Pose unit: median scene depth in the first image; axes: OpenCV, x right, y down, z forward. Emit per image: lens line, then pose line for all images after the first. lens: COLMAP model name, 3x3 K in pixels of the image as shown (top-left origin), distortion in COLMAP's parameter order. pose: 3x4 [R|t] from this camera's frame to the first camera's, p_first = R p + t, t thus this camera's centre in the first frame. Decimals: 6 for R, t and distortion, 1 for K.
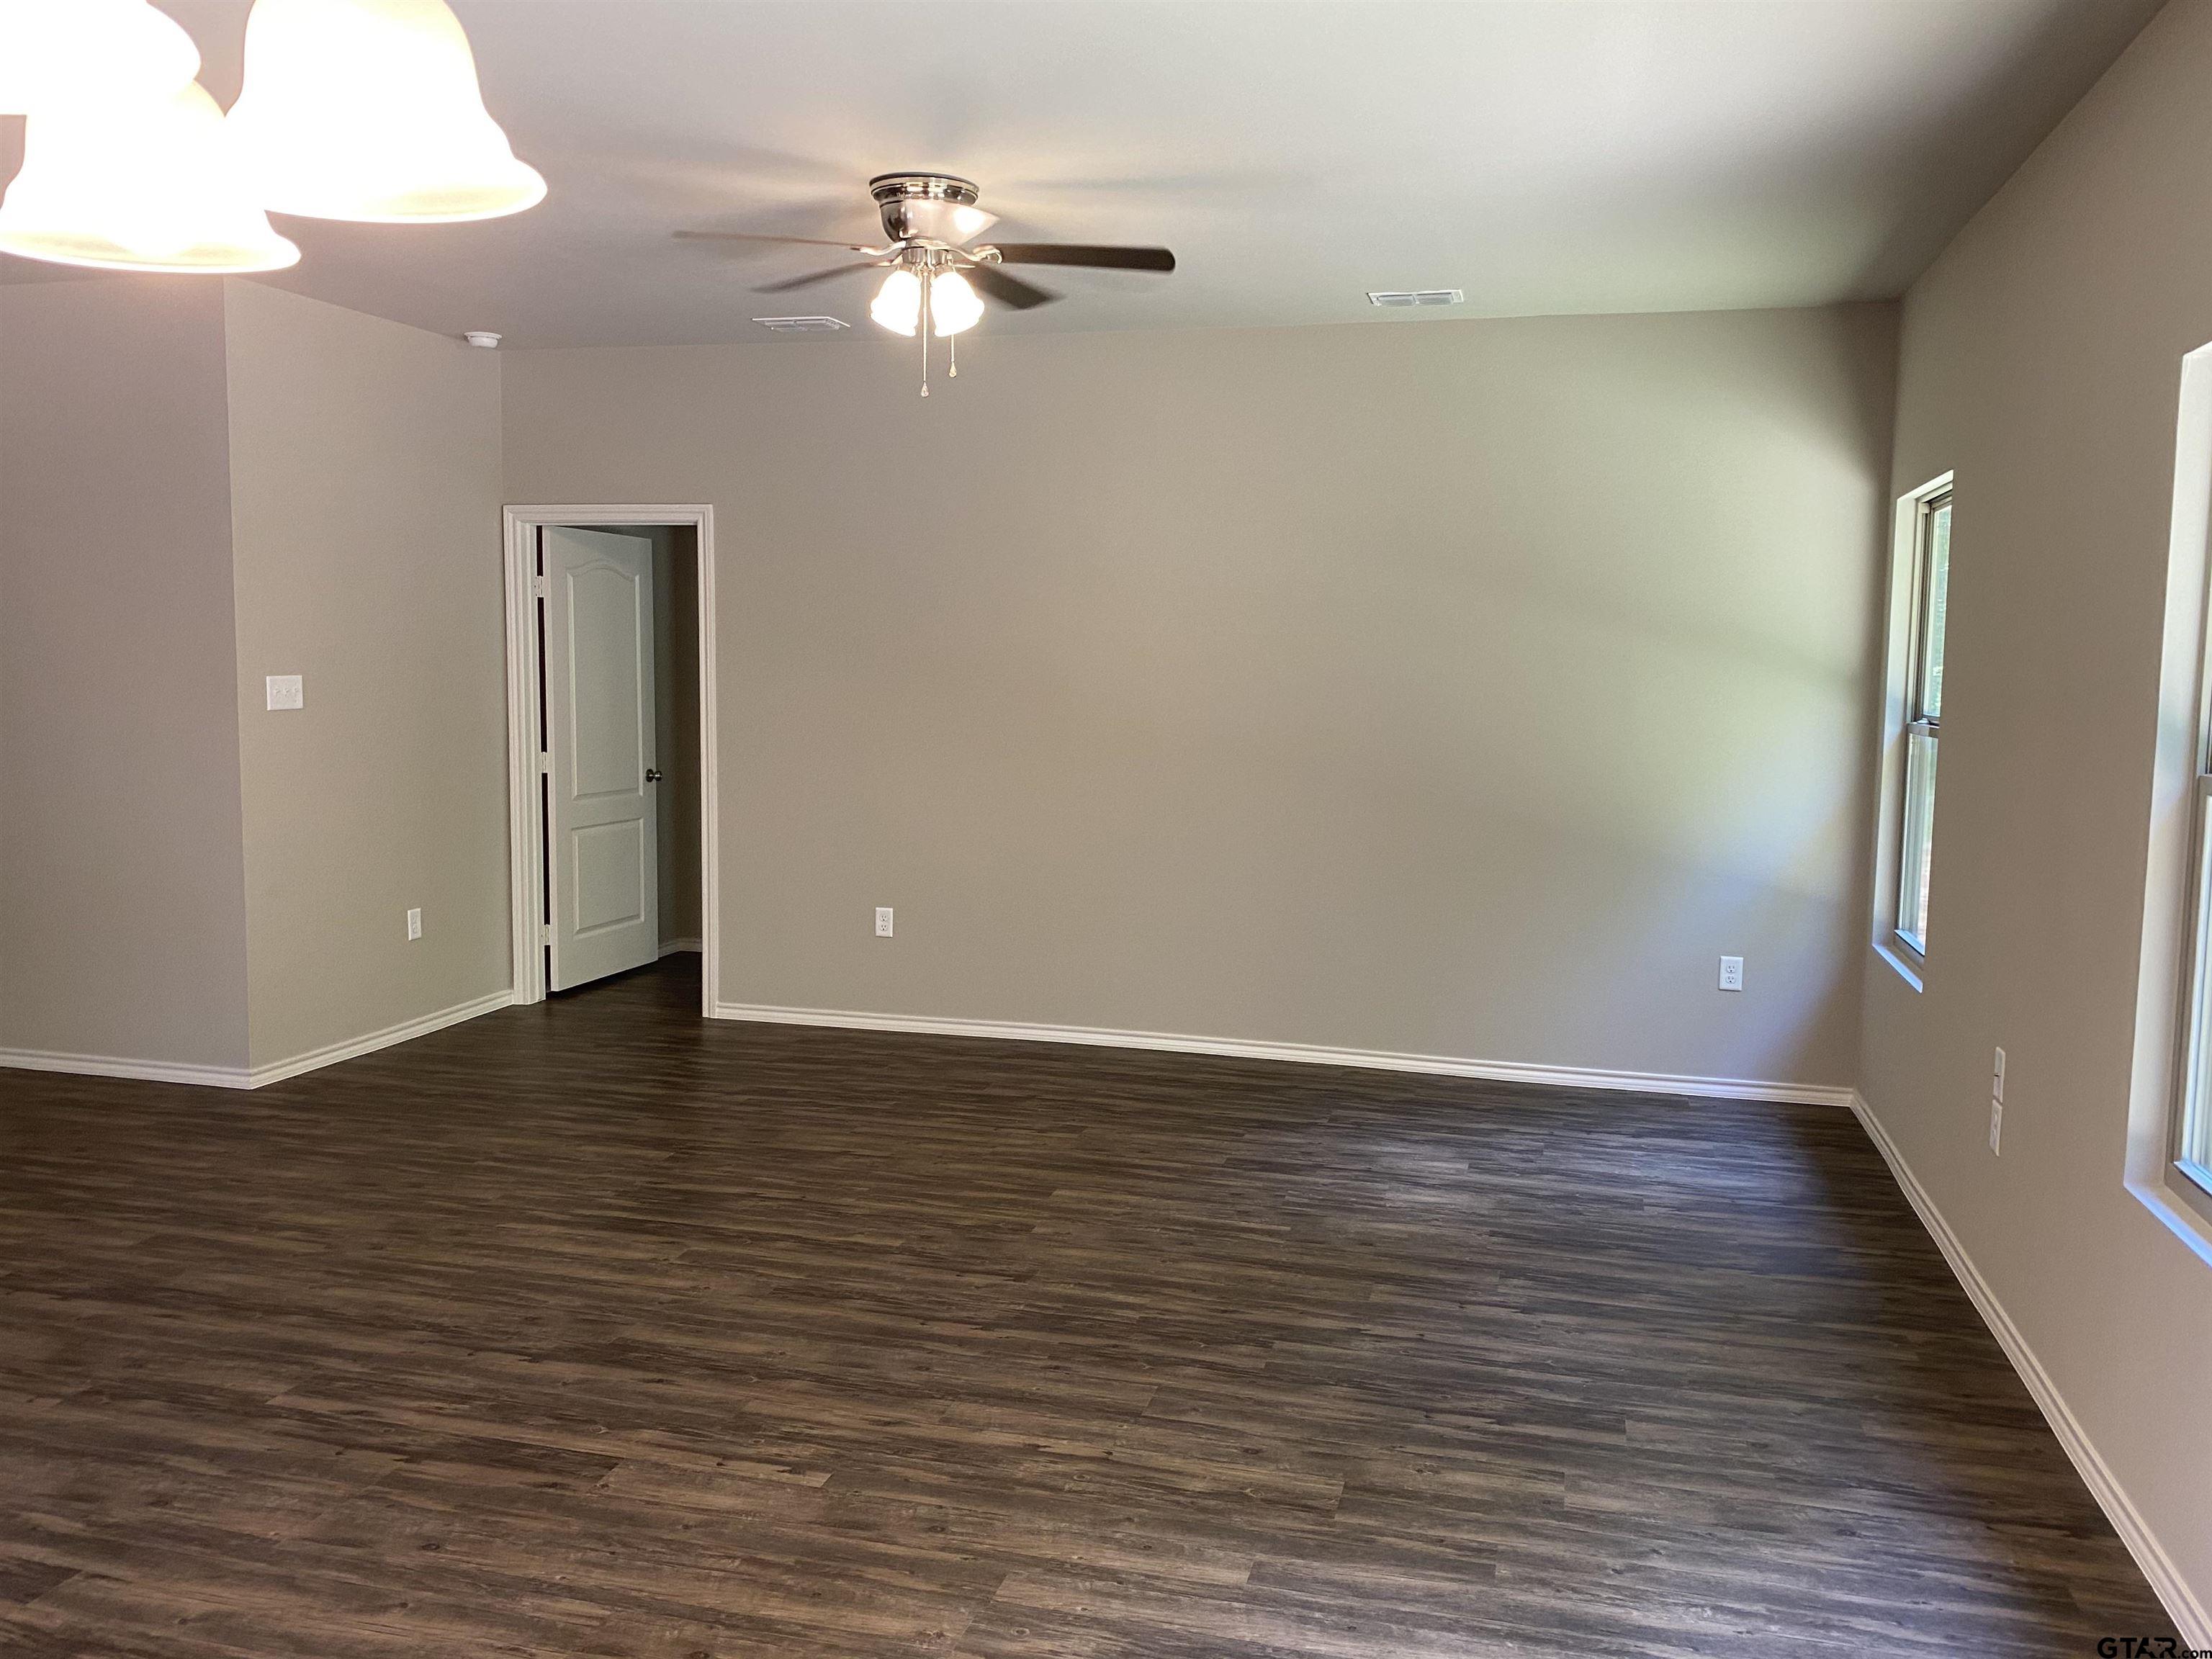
lens RADIAL K [[1709.5, 0, 1164.4], [0, 1709.5, 824.9], [0, 0, 1]] dist [0.001969, -0.004251]
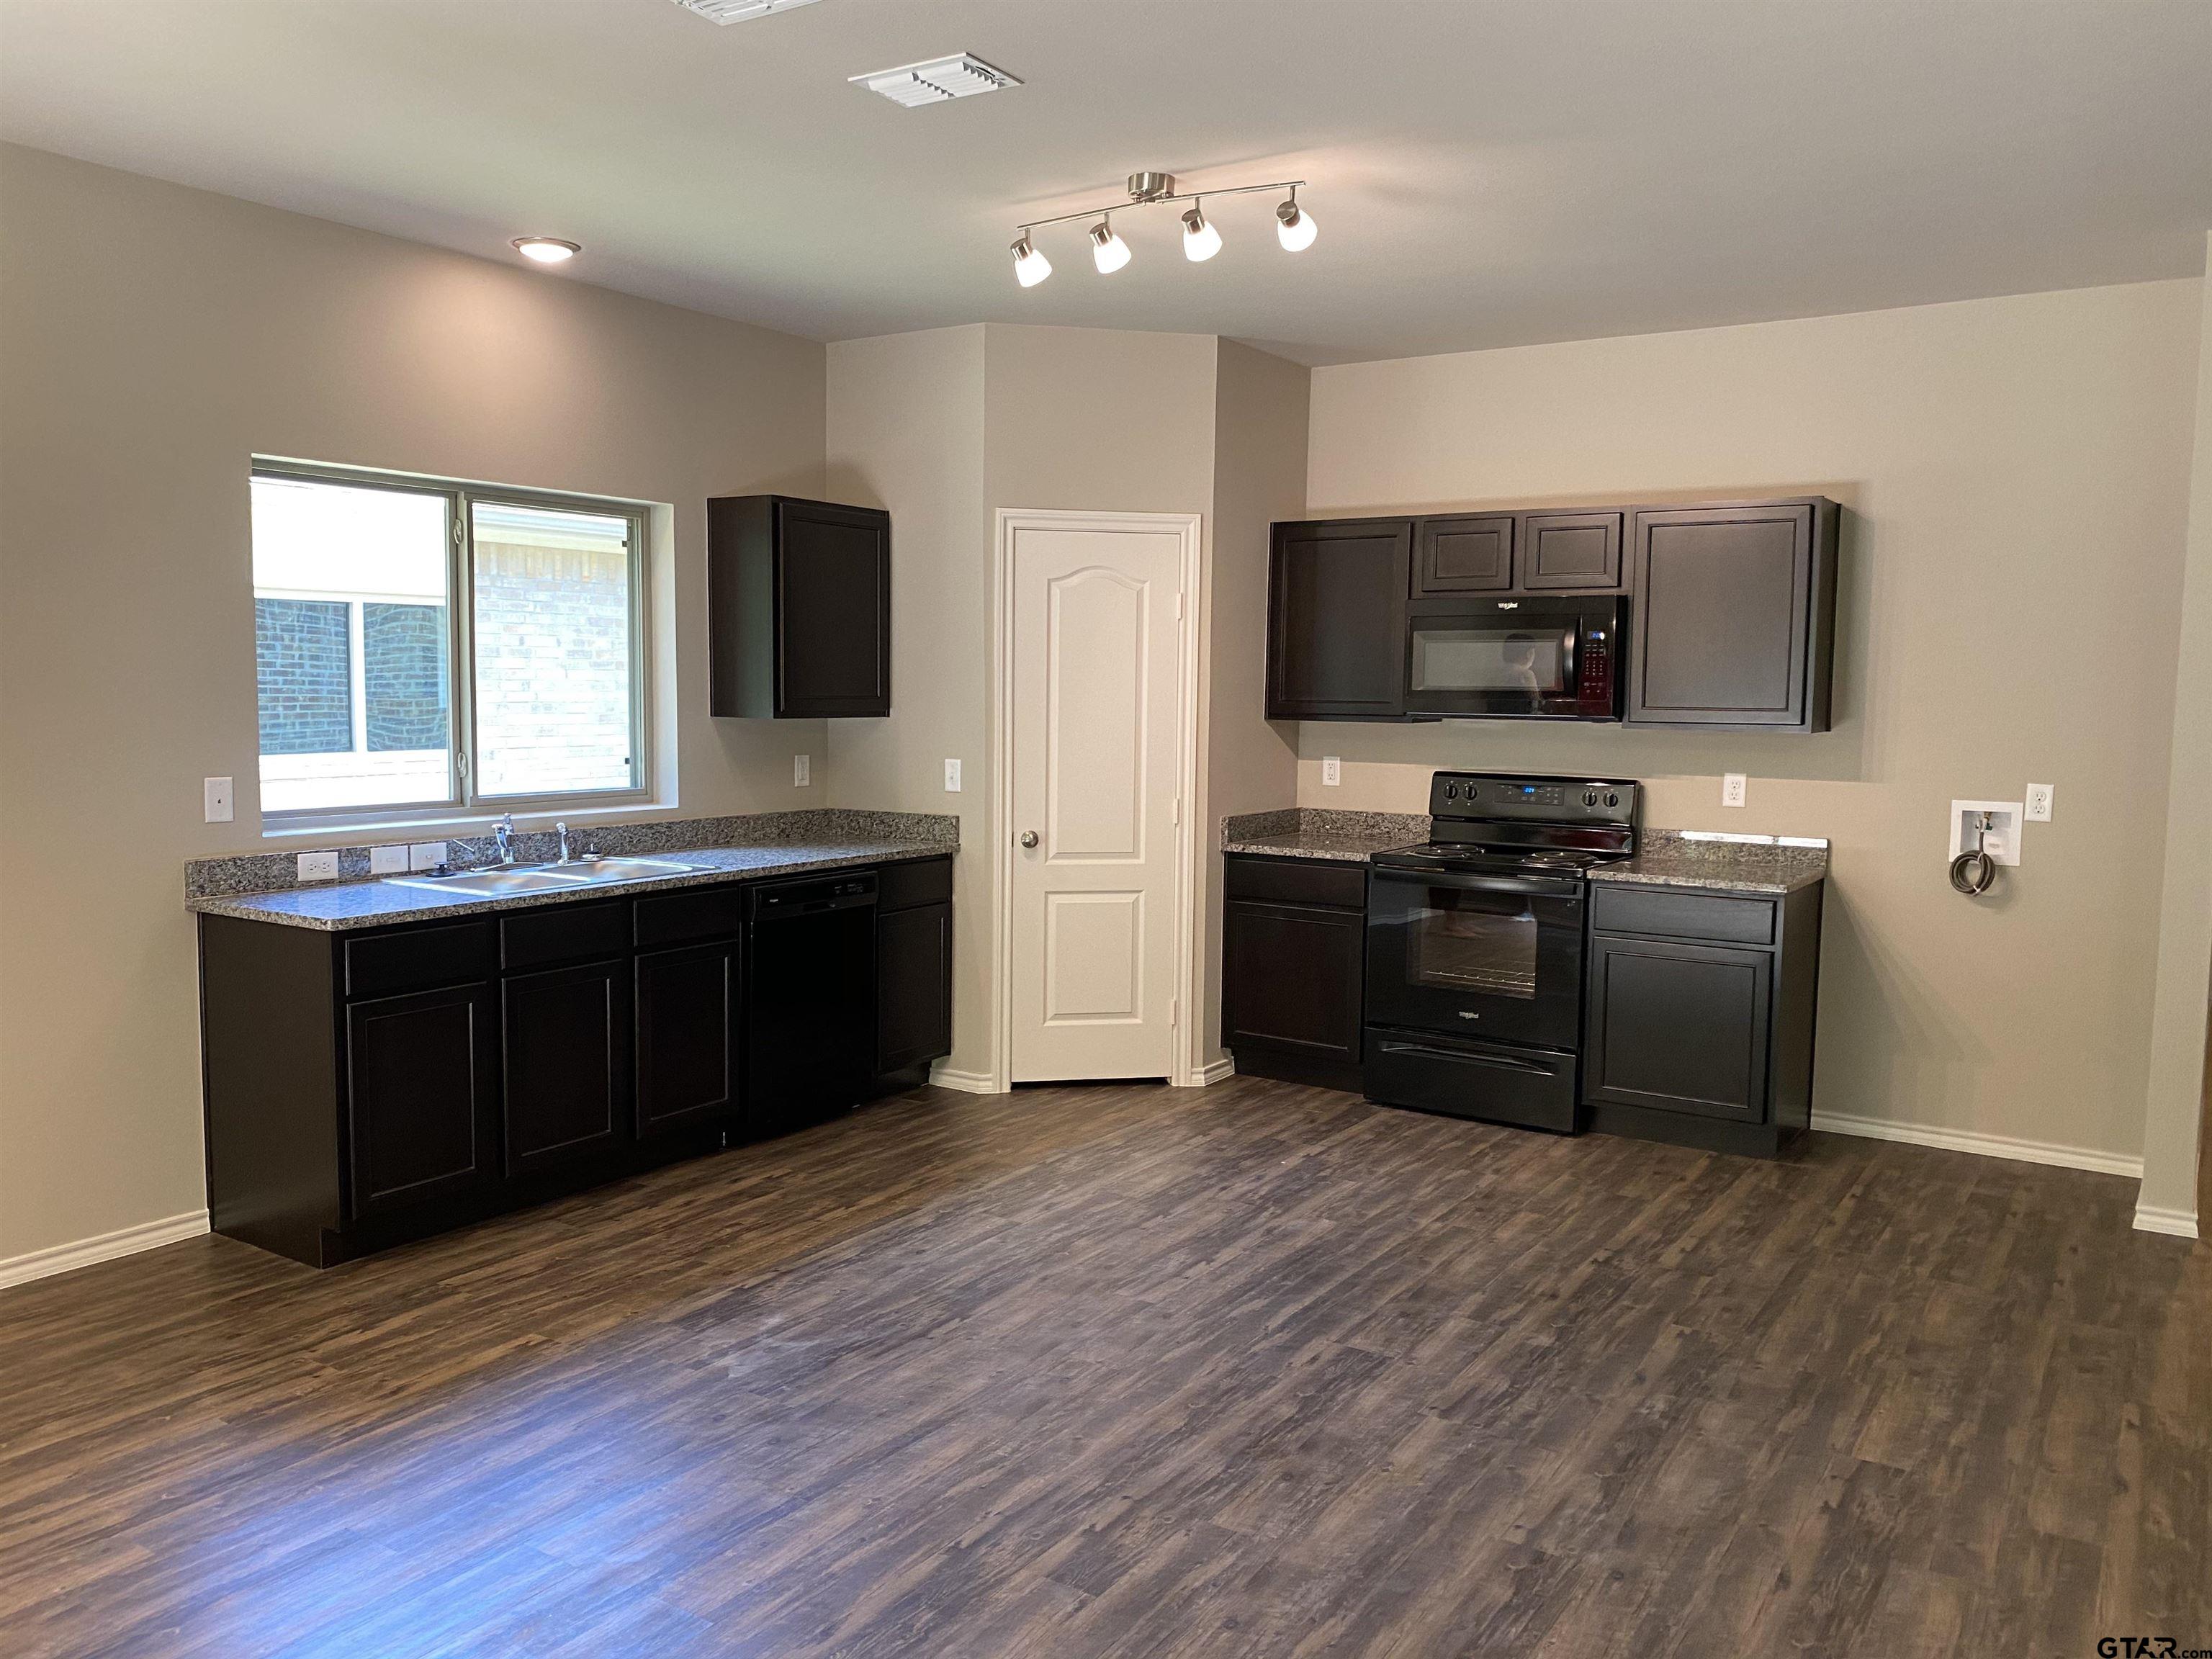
lens RADIAL K [[1709.5, 0, 1097.7], [0, 1709.5, 822.5], [0, 0, 1]] dist [0.001969, -0.004251]
pose [[-0.335152, 0.068229, -0.939690, 0.223974], [-0.114771, 0.986990, 0.112598, -0.102003], [0.935147, 0.145587, -0.322961, 0.972757]]
